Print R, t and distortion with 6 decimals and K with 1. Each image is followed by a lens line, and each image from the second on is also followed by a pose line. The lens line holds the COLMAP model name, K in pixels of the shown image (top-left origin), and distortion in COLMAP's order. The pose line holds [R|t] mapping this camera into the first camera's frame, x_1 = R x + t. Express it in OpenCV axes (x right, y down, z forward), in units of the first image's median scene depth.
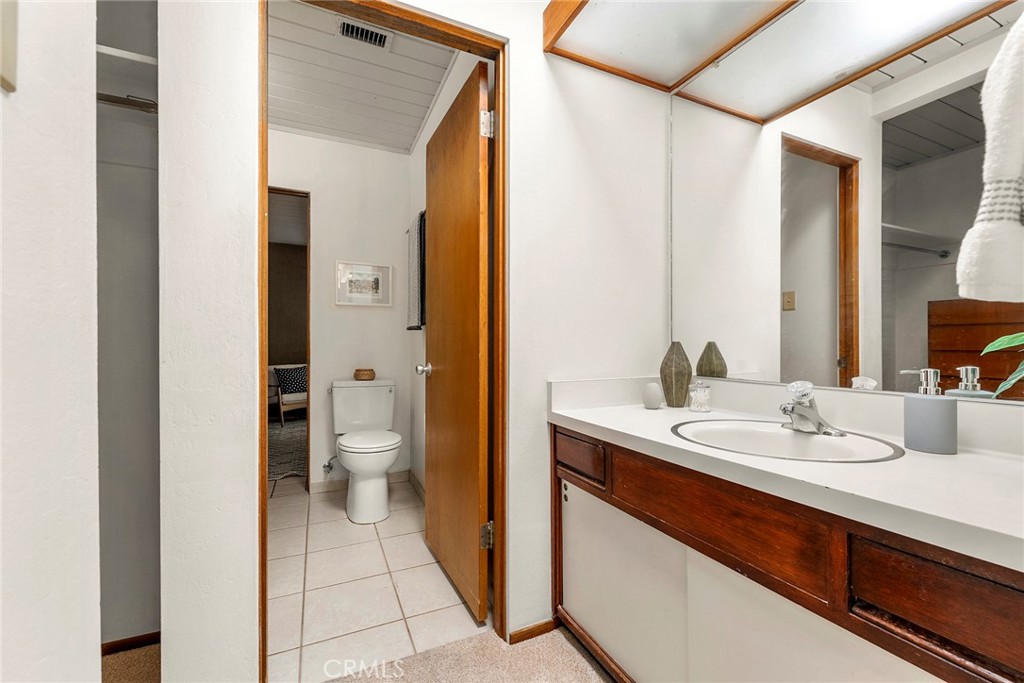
lens RADIAL K [[416.2, 0, 512.0], [0, 416.2, 341.5], [0, 0, 1]] dist [0.000774, -0.000239]
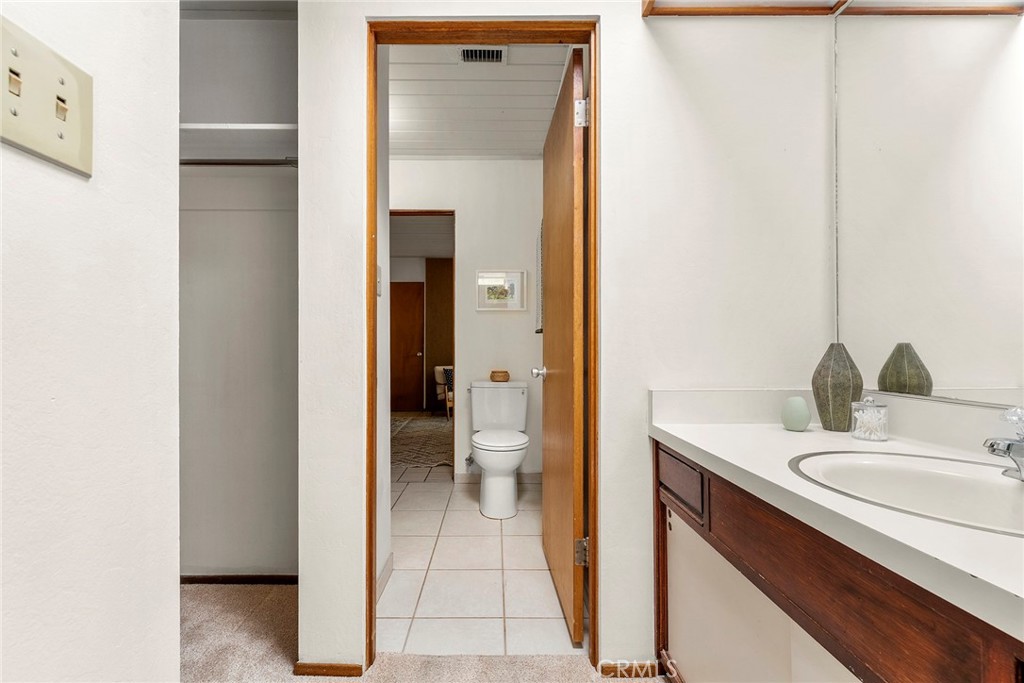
lens RADIAL K [[423.0, 0, 498.0], [0, 423.0, 342.1], [0, 0, 1]] dist [0.001514, -0.000616]
pose [[0.907190, -0.006874, -0.420666, 0.167987], [0.004673, 0.999969, -0.006263, 0.000242], [0.420696, 0.003715, 0.907194, 0.055289]]
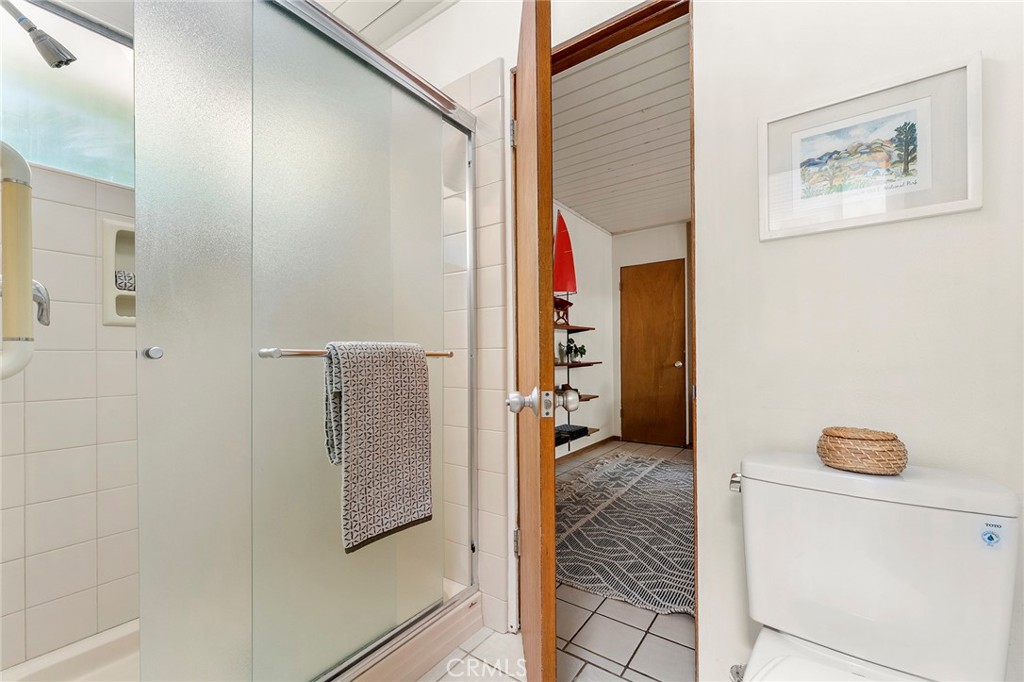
lens RADIAL K [[419.4, 0, 512.9], [0, 419.4, 354.0], [0, 0, 1]] dist [0.000772, 0.000109]
pose [[0.491359, -0.009372, -0.870907, -0.399028], [0.012556, 0.999914, -0.003677, 0.018208], [0.870867, -0.009128, 0.491435, 1.186415]]
